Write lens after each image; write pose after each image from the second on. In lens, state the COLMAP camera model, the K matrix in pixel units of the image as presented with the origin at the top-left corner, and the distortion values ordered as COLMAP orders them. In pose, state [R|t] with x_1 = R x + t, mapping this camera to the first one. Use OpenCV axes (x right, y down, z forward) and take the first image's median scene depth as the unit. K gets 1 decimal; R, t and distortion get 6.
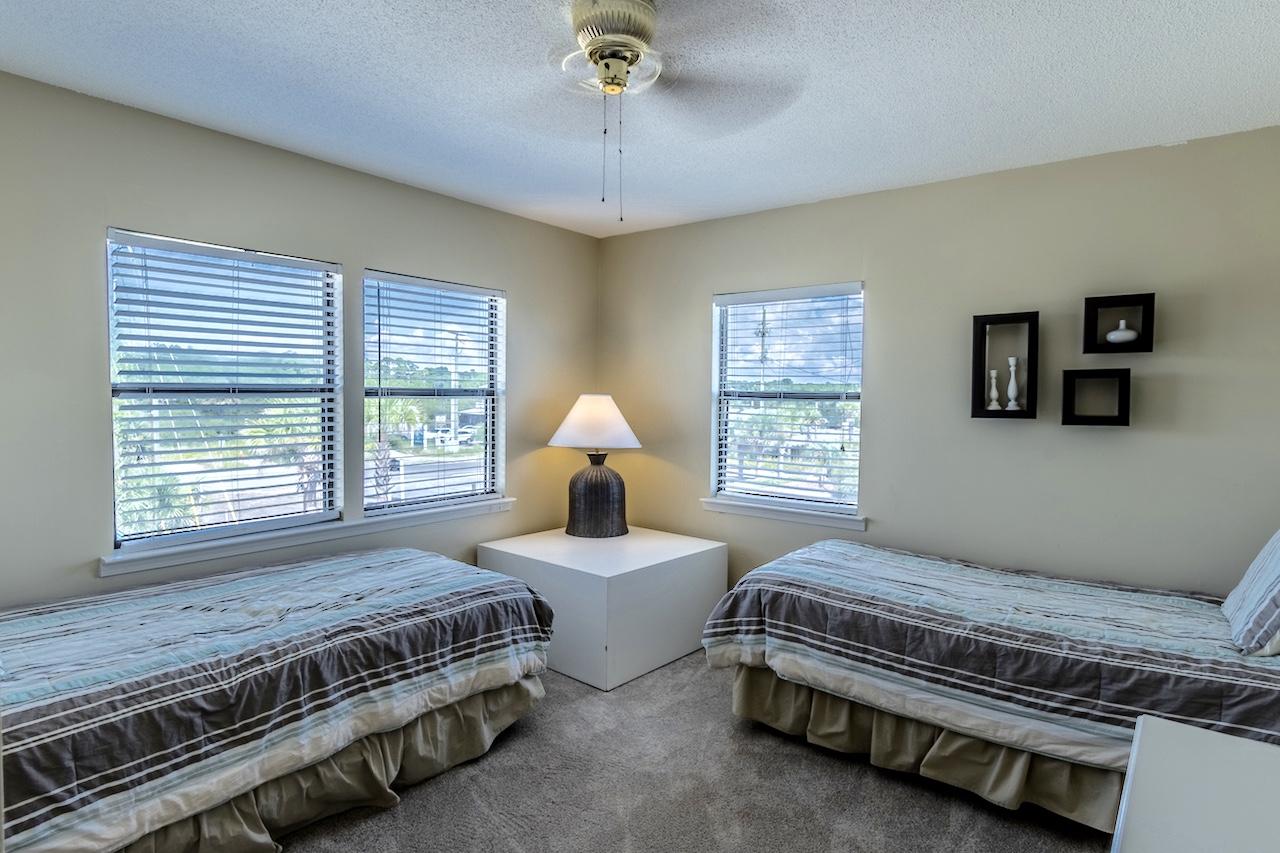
lens RADIAL K [[691.4, 0, 640.0], [0, 691.4, 426.5], [0, 0, 1]] dist [0.004191, 0.000325]
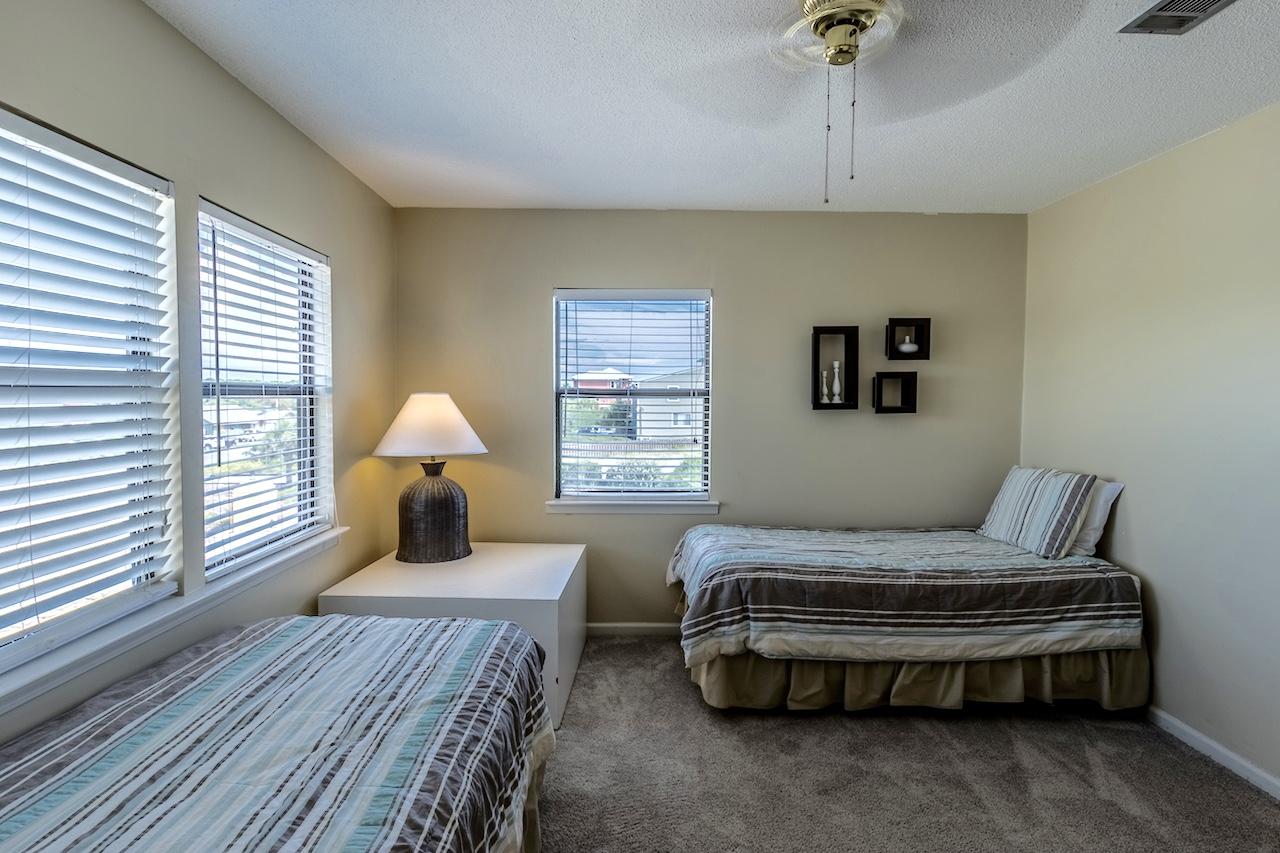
lens RADIAL K [[650.9, 0, 640.0], [0, 650.9, 426.5], [0, 0, 1]] dist [0.002997, 0.000291]
pose [[0.784408, -0.035814, 0.619211, -0.533401], [0.033671, 0.999318, 0.015145, -0.012360], [-0.619331, 0.008970, 0.785079, 0.321246]]
